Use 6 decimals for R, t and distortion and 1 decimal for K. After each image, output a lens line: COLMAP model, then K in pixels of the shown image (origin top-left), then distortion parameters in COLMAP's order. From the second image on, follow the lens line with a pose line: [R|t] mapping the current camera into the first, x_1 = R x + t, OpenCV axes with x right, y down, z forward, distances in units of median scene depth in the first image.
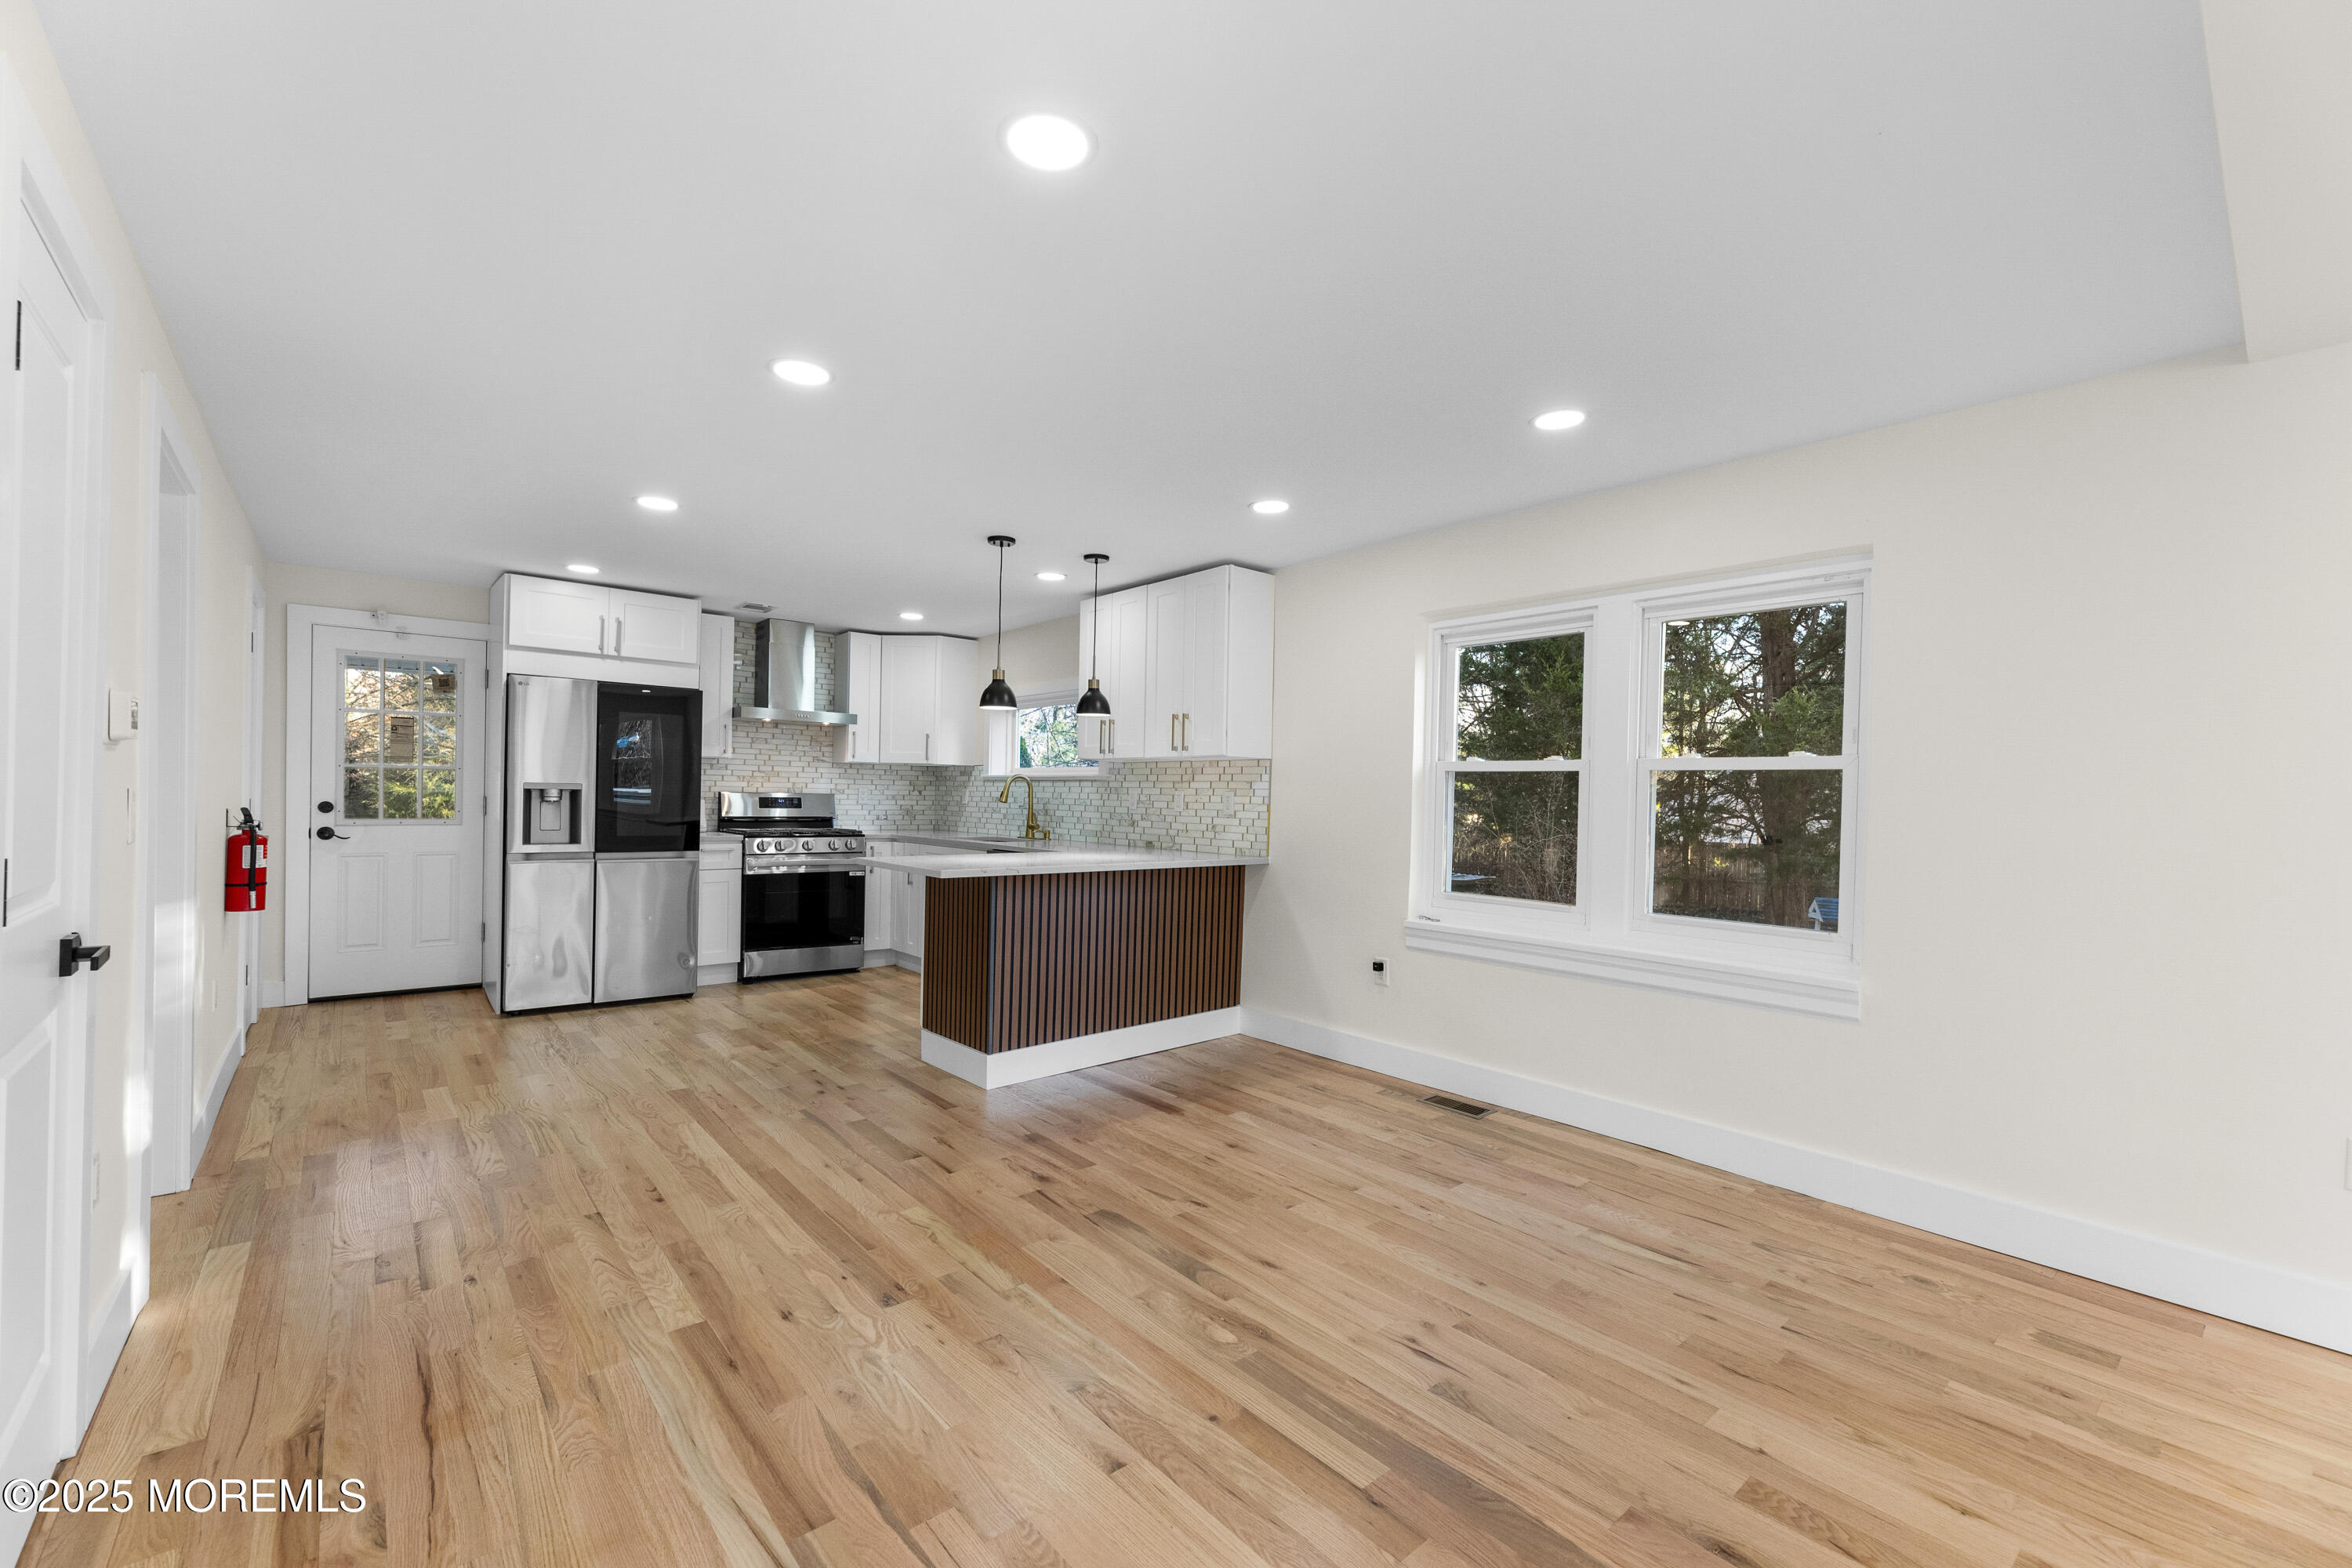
lens RADIAL K [[963.4, 0, 1168.5], [0, 963.4, 793.5], [0, 0, 1]] dist [-0.002574, 0.000379]
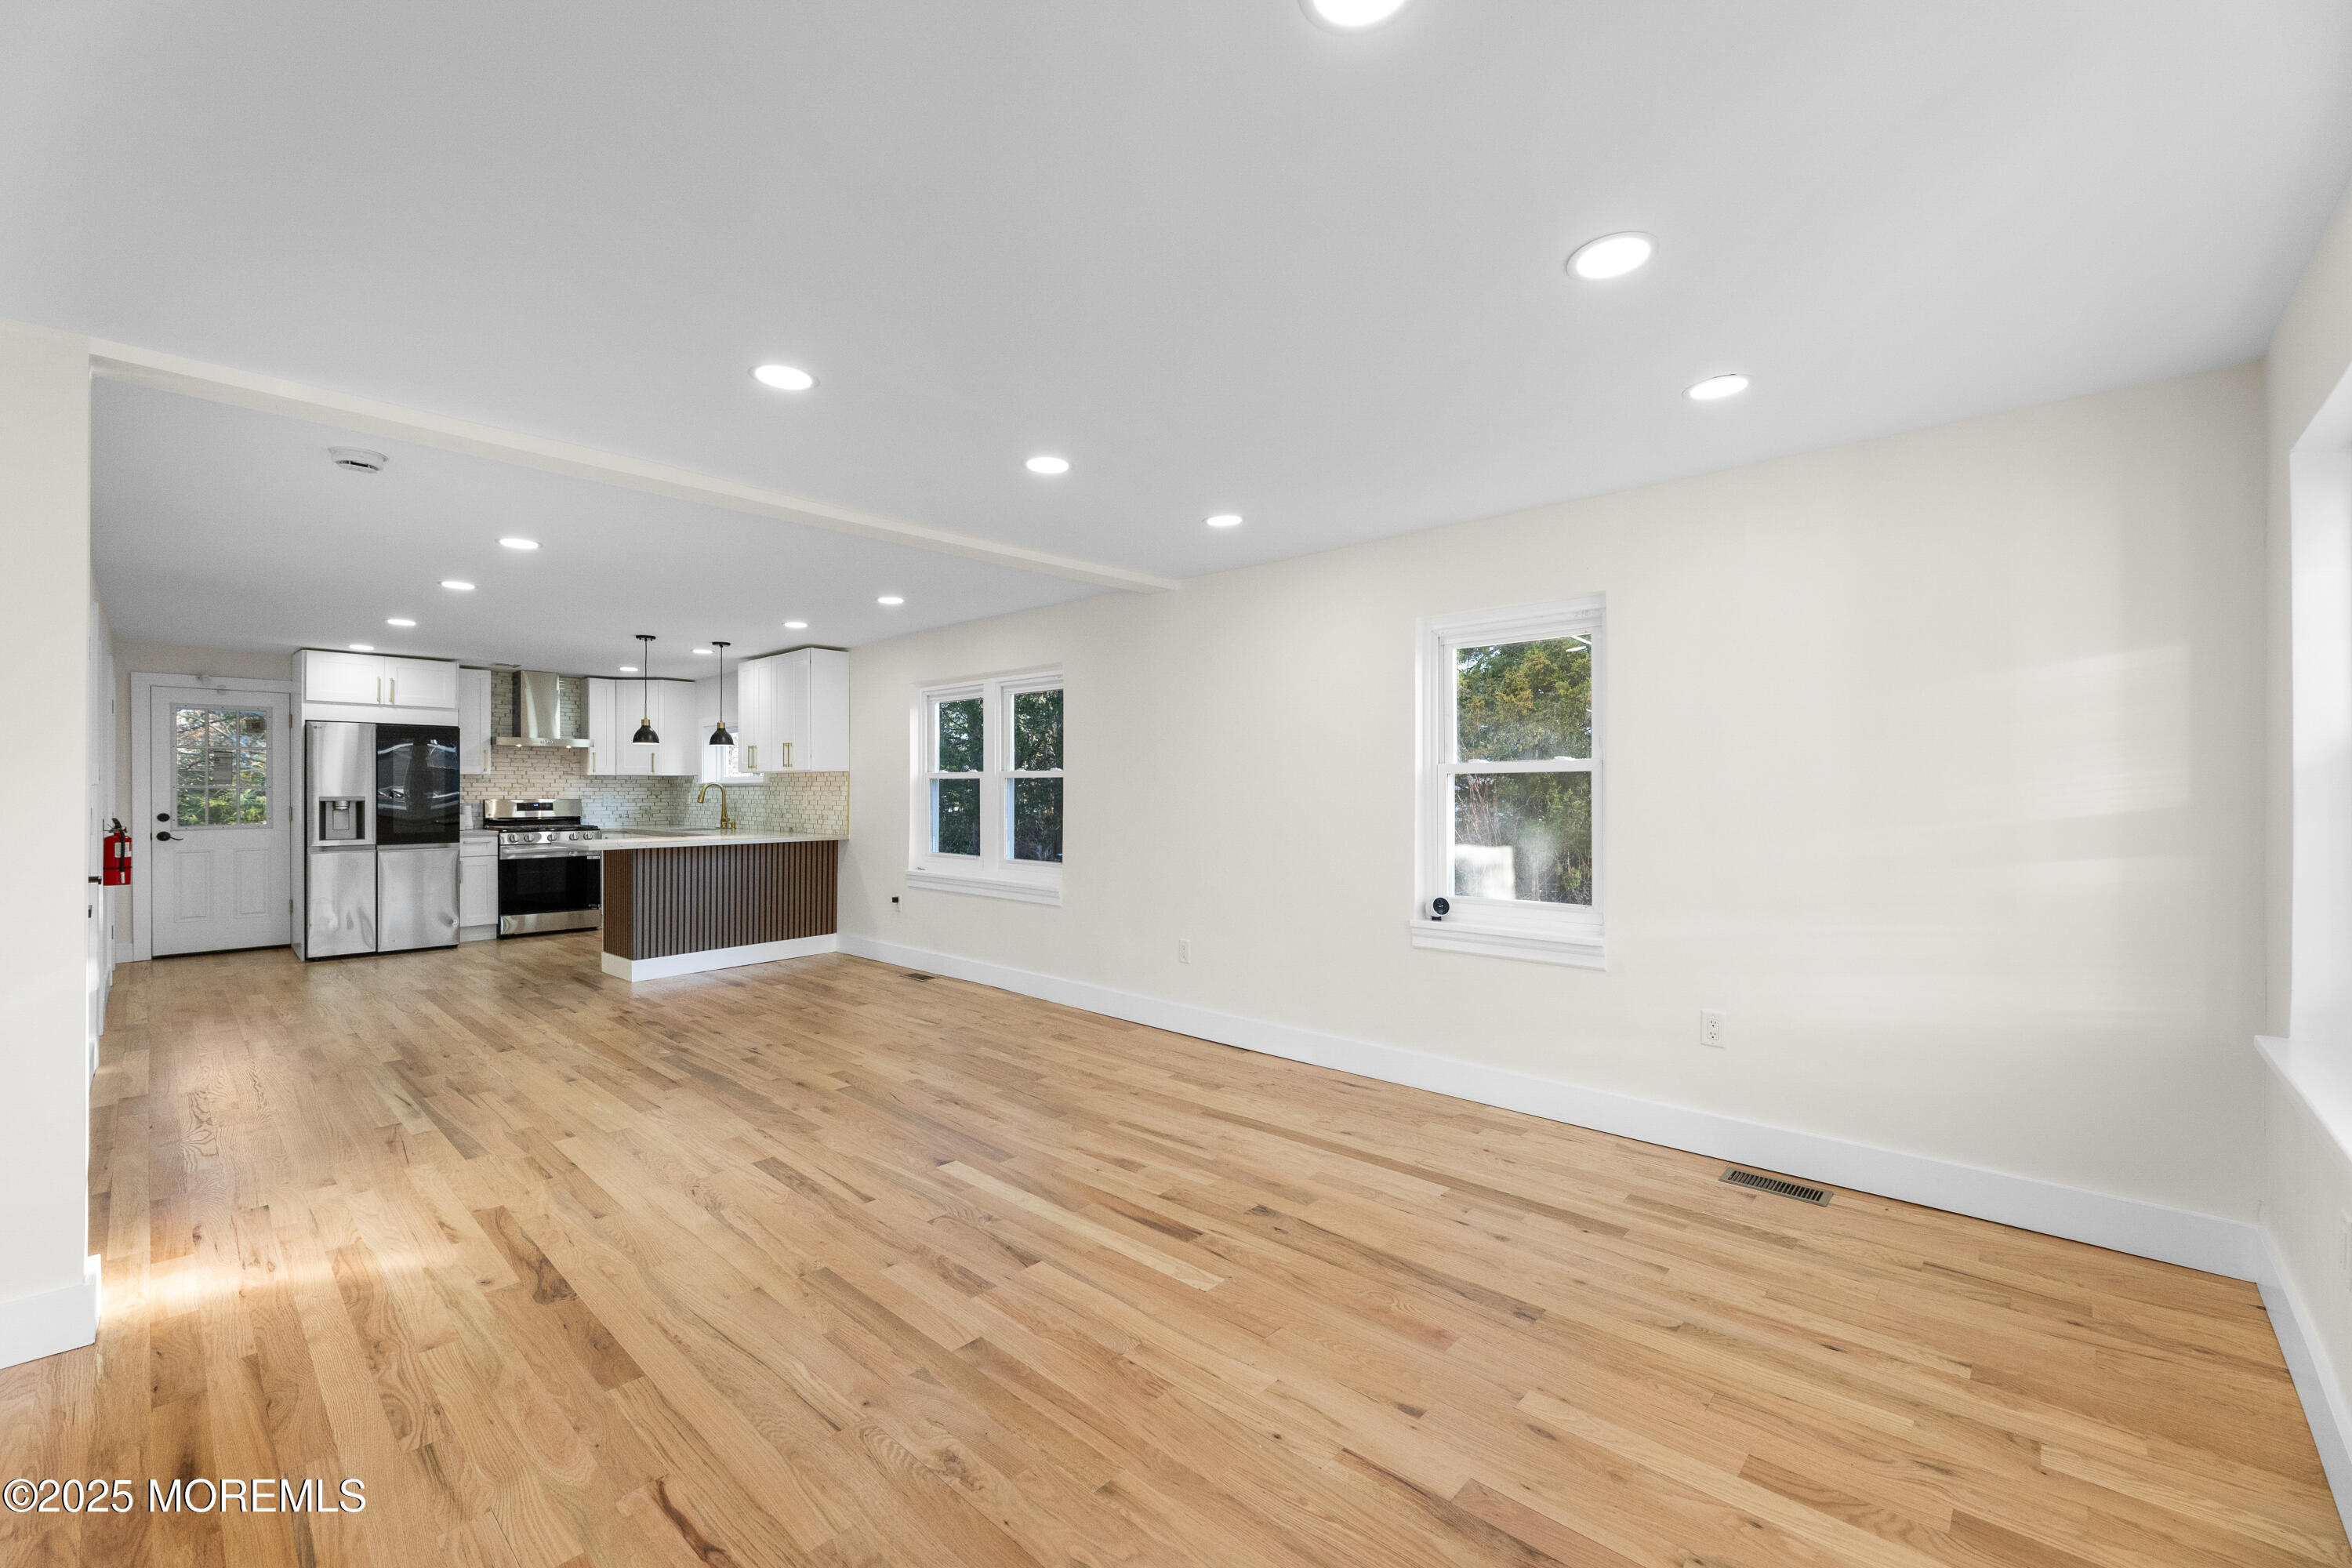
lens RADIAL K [[963.4, 0, 1175.9], [0, 963.4, 783.3], [0, 0, 1]] dist [-0.002574, 0.000379]
pose [[0.992823, -0.019760, 0.117948, 0.424295], [0.019981, 0.999800, -0.000696, -0.004937], [-0.117910, 0.003048, 0.993020, -0.567160]]
